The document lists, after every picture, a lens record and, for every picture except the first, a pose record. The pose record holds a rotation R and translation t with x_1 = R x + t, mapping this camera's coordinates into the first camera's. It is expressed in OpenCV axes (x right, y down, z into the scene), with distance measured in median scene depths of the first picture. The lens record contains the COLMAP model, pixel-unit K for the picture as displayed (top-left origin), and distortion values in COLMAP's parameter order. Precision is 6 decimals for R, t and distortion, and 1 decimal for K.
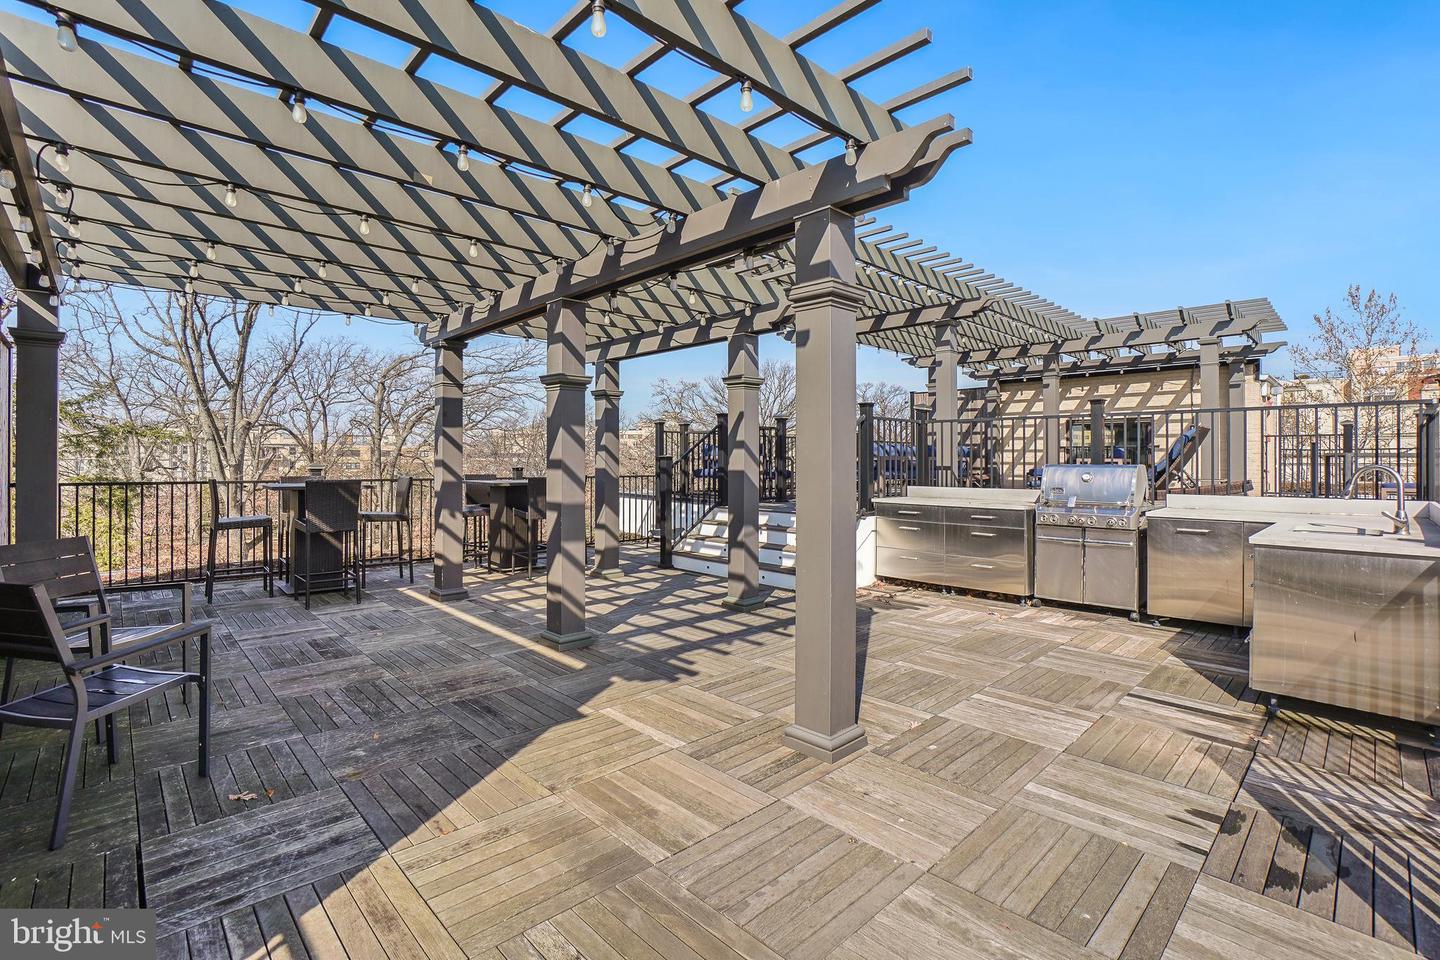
lens RADIAL K [[655.6, 0, 754.7], [0, 655.6, 458.8], [0, 0, 1]] dist [-0.057158, 0.019703]
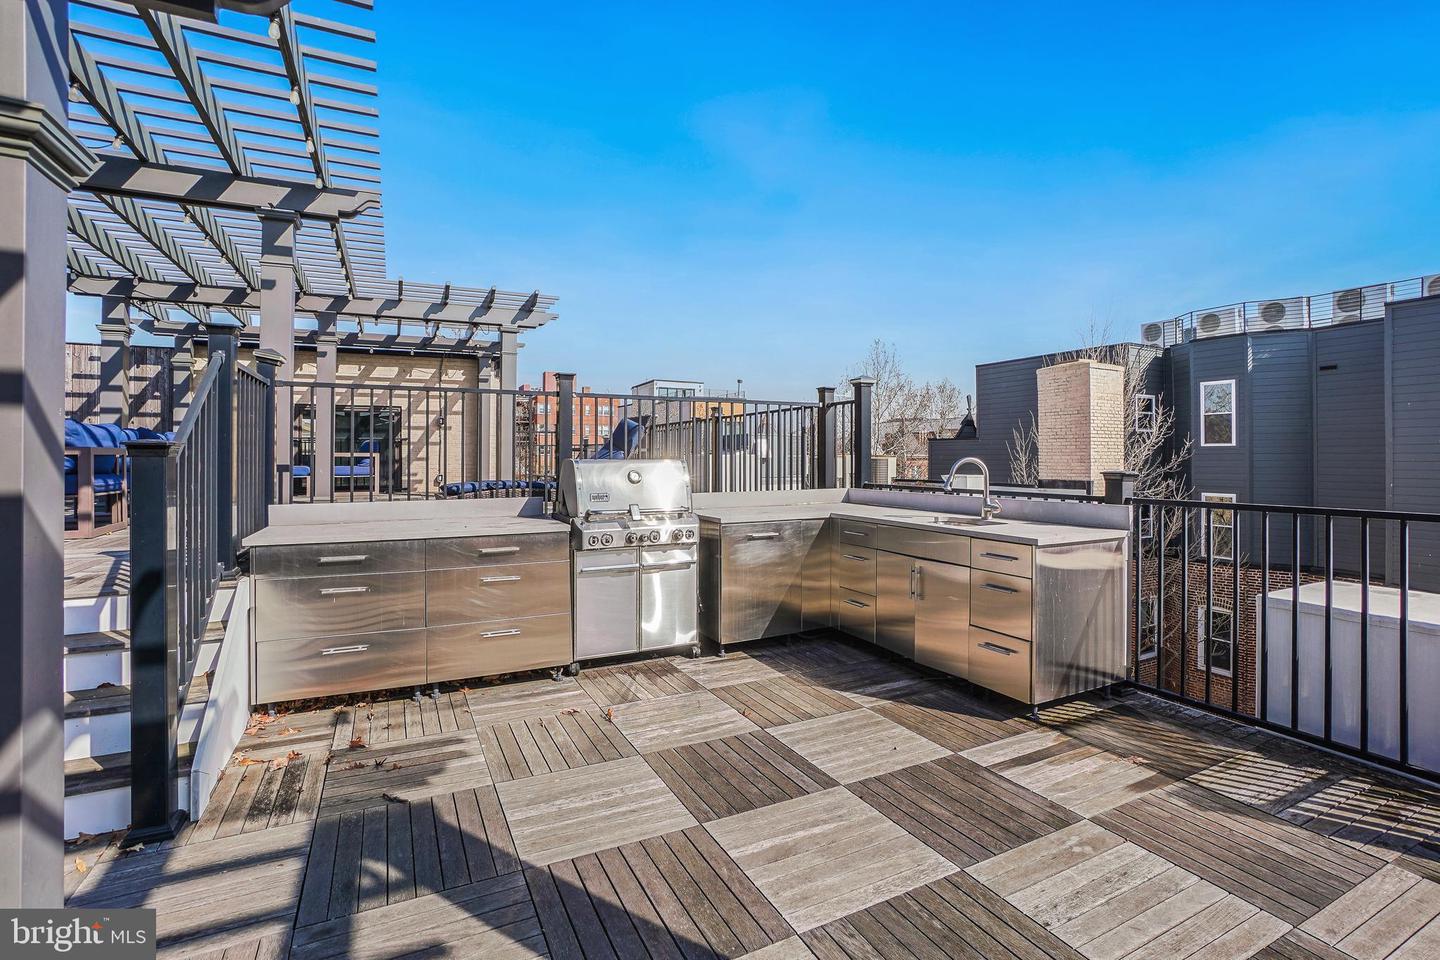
lens RADIAL K [[655.6, 0, 754.7], [0, 655.6, 458.8], [0, 0, 1]] dist [-0.057158, 0.019703]
pose [[0.357195, -0.008579, 0.933990, -0.235042], [0.000636, 0.999960, 0.008941, 0.002236], [-0.934030, -0.002600, 0.357186, 1.124482]]
